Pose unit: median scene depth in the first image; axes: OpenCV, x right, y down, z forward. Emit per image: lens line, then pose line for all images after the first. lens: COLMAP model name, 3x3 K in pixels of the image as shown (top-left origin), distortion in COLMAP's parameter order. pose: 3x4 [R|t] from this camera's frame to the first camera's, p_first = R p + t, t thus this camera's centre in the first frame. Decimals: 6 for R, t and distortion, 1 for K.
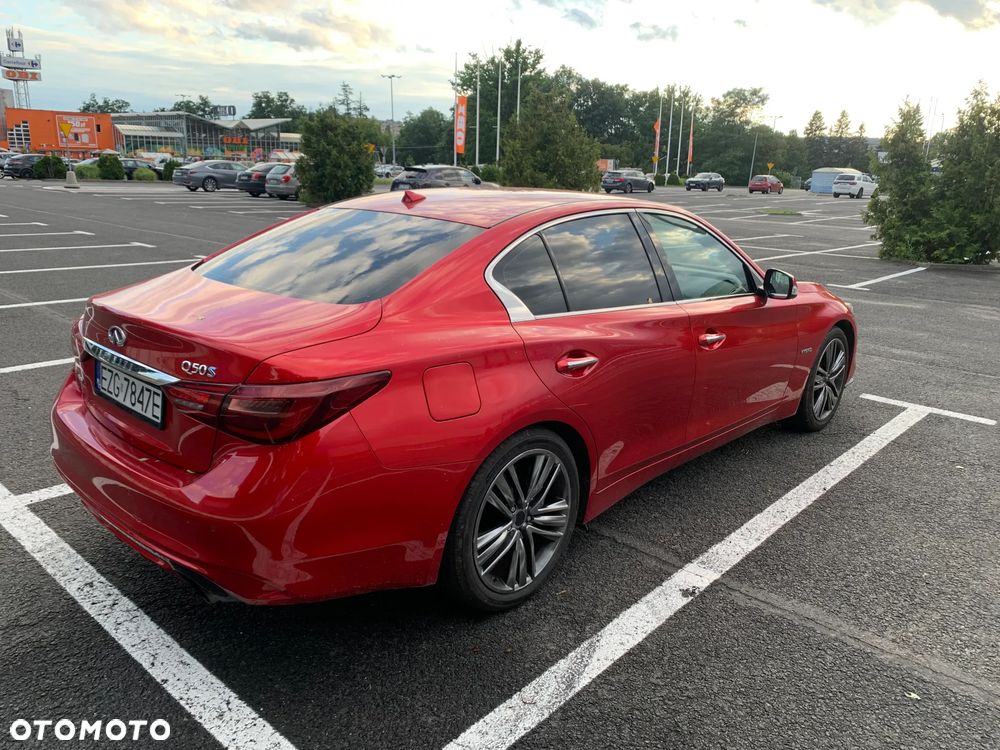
lens RADIAL K [[758.3, 0, 502.9], [0, 758.3, 383.3], [0, 0, 1]] dist [0.030905, -0.043524]
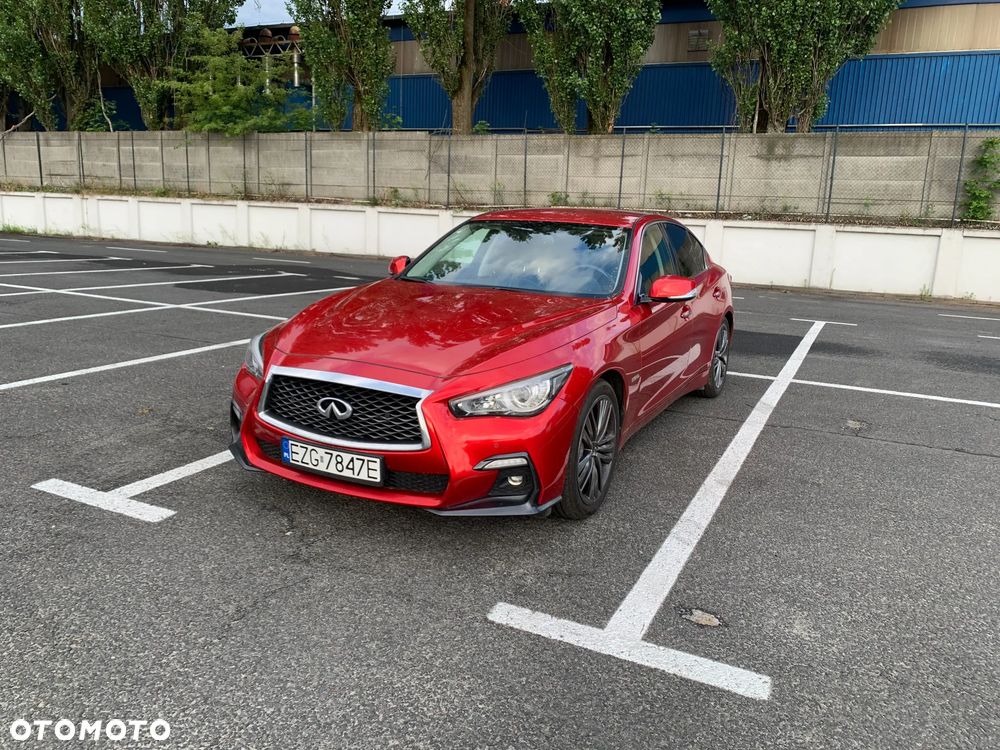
lens RADIAL K [[765.4, 0, 507.0], [0, 765.4, 371.0], [0, 0, 1]] dist [0.030965, -0.041867]
pose [[-0.956210, -0.010428, -0.292495, 0.411100], [-0.145700, 0.883694, 0.444810, -0.422697], [0.253838, 0.467948, -0.846517, 1.617101]]
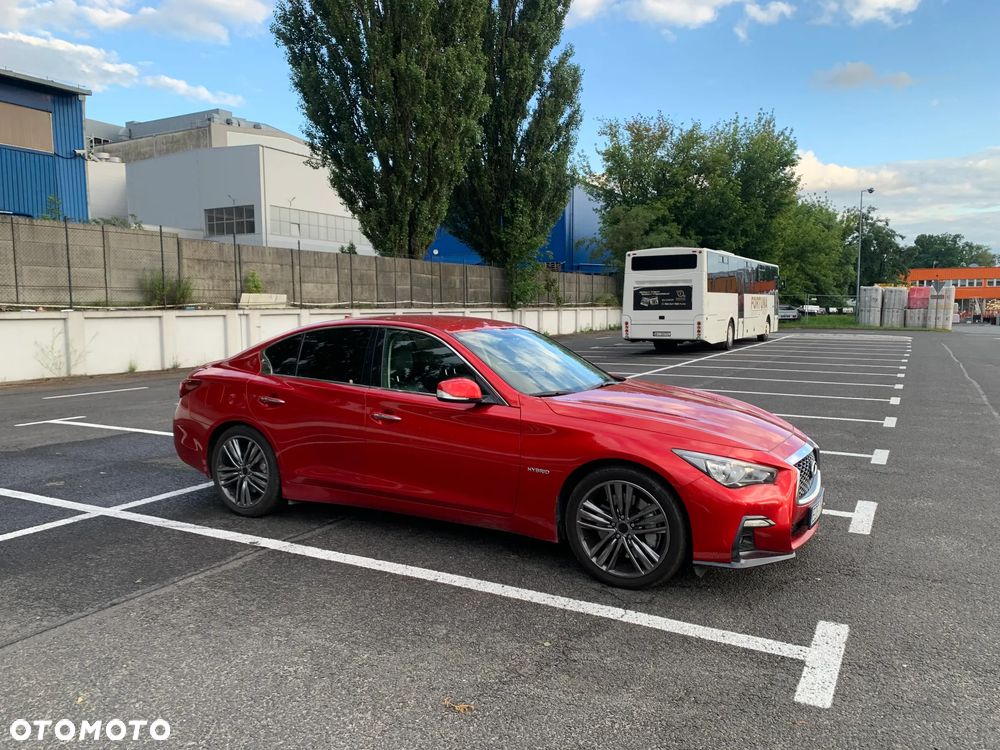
lens RADIAL K [[758.3, 0, 502.9], [0, 758.3, 383.3], [0, 0, 1]] dist [0.030905, -0.043524]
pose [[0.231671, 0.066425, -0.970524, 1.075796], [-0.258329, 0.966047, 0.004454, -0.117253], [0.937867, 0.249682, 0.240965, 0.554978]]
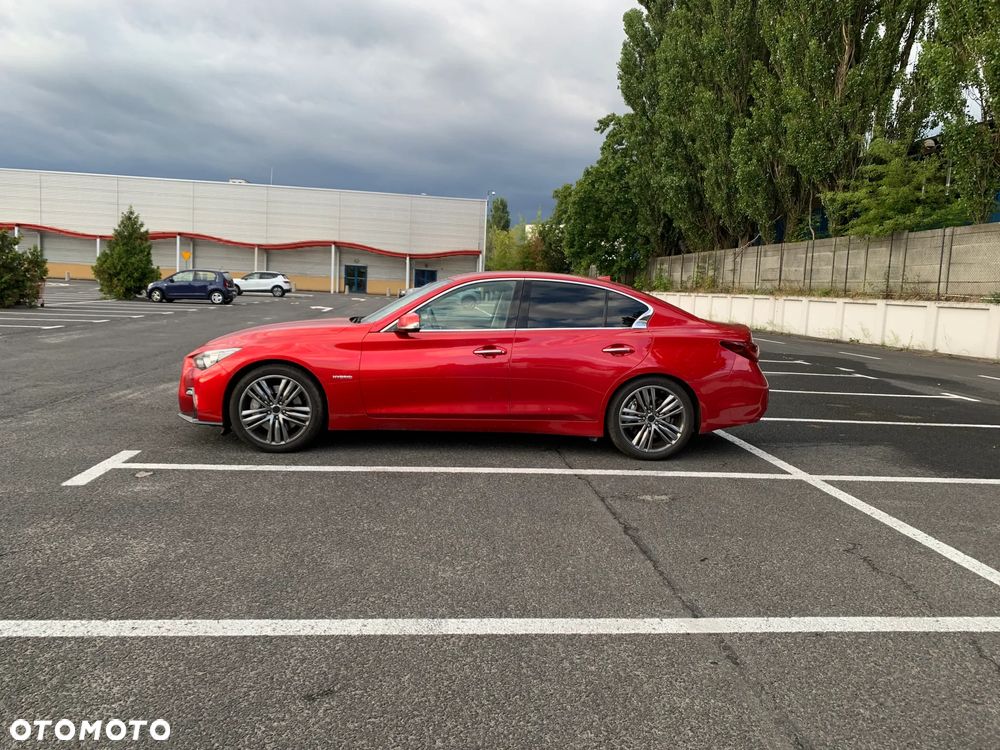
lens RADIAL K [[756.7, 0, 504.2], [0, 756.7, 375.5], [0, 0, 1]] dist [0.036952, -0.054673]
pose [[-0.735240, -0.143269, 0.662493, -0.789111], [0.121121, 0.933903, 0.336385, -0.433532], [-0.666898, 0.327565, -0.669290, 1.576241]]
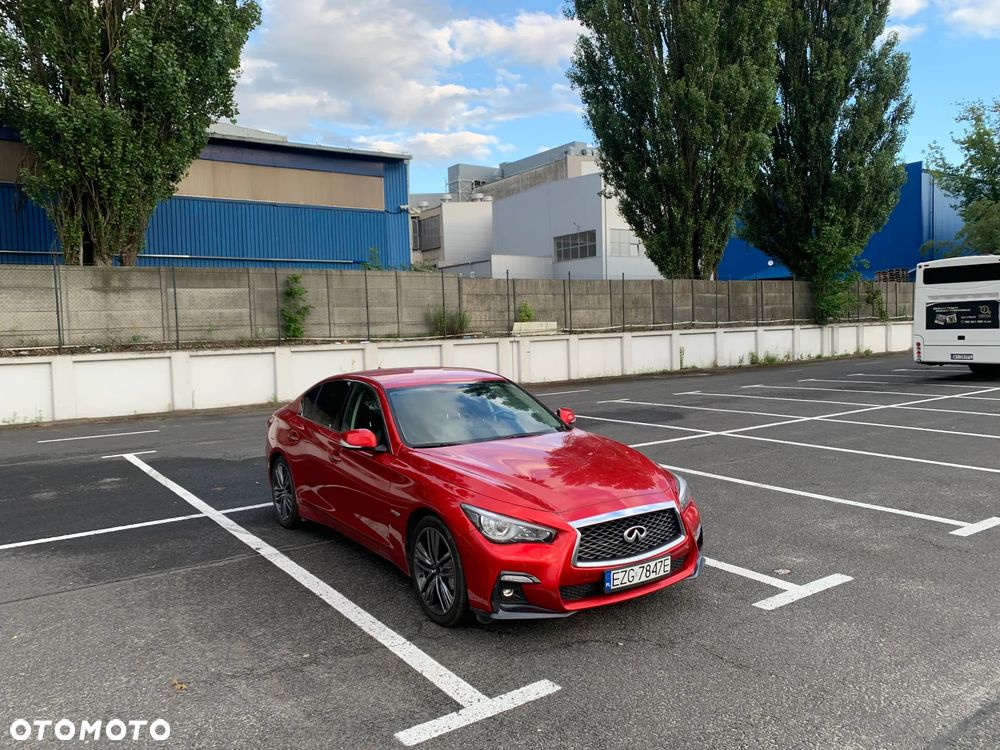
lens RADIAL K [[761.0, 0, 514.2], [0, 761.0, 373.9], [0, 0, 1]] dist [0.044312, -0.060134]
pose [[-0.218237, 0.037504, -0.975175, 1.198475], [-0.249707, 0.963850, 0.092951, -0.323602], [0.943408, 0.263793, -0.200983, 1.085662]]
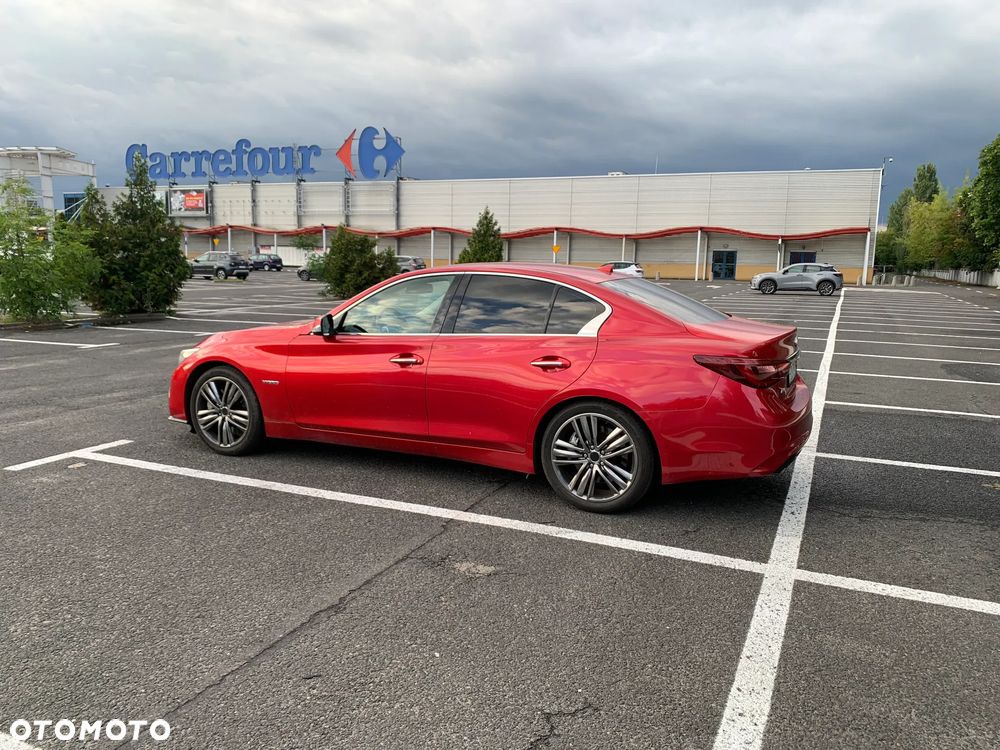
lens RADIAL K [[758.3, 0, 502.9], [0, 758.3, 383.3], [0, 0, 1]] dist [0.030905, -0.043524]
pose [[-0.304221, -0.188017, 0.933862, -0.947917], [0.238578, 0.934047, 0.265775, -0.295233], [-0.922242, 0.303653, -0.239300, 0.981627]]
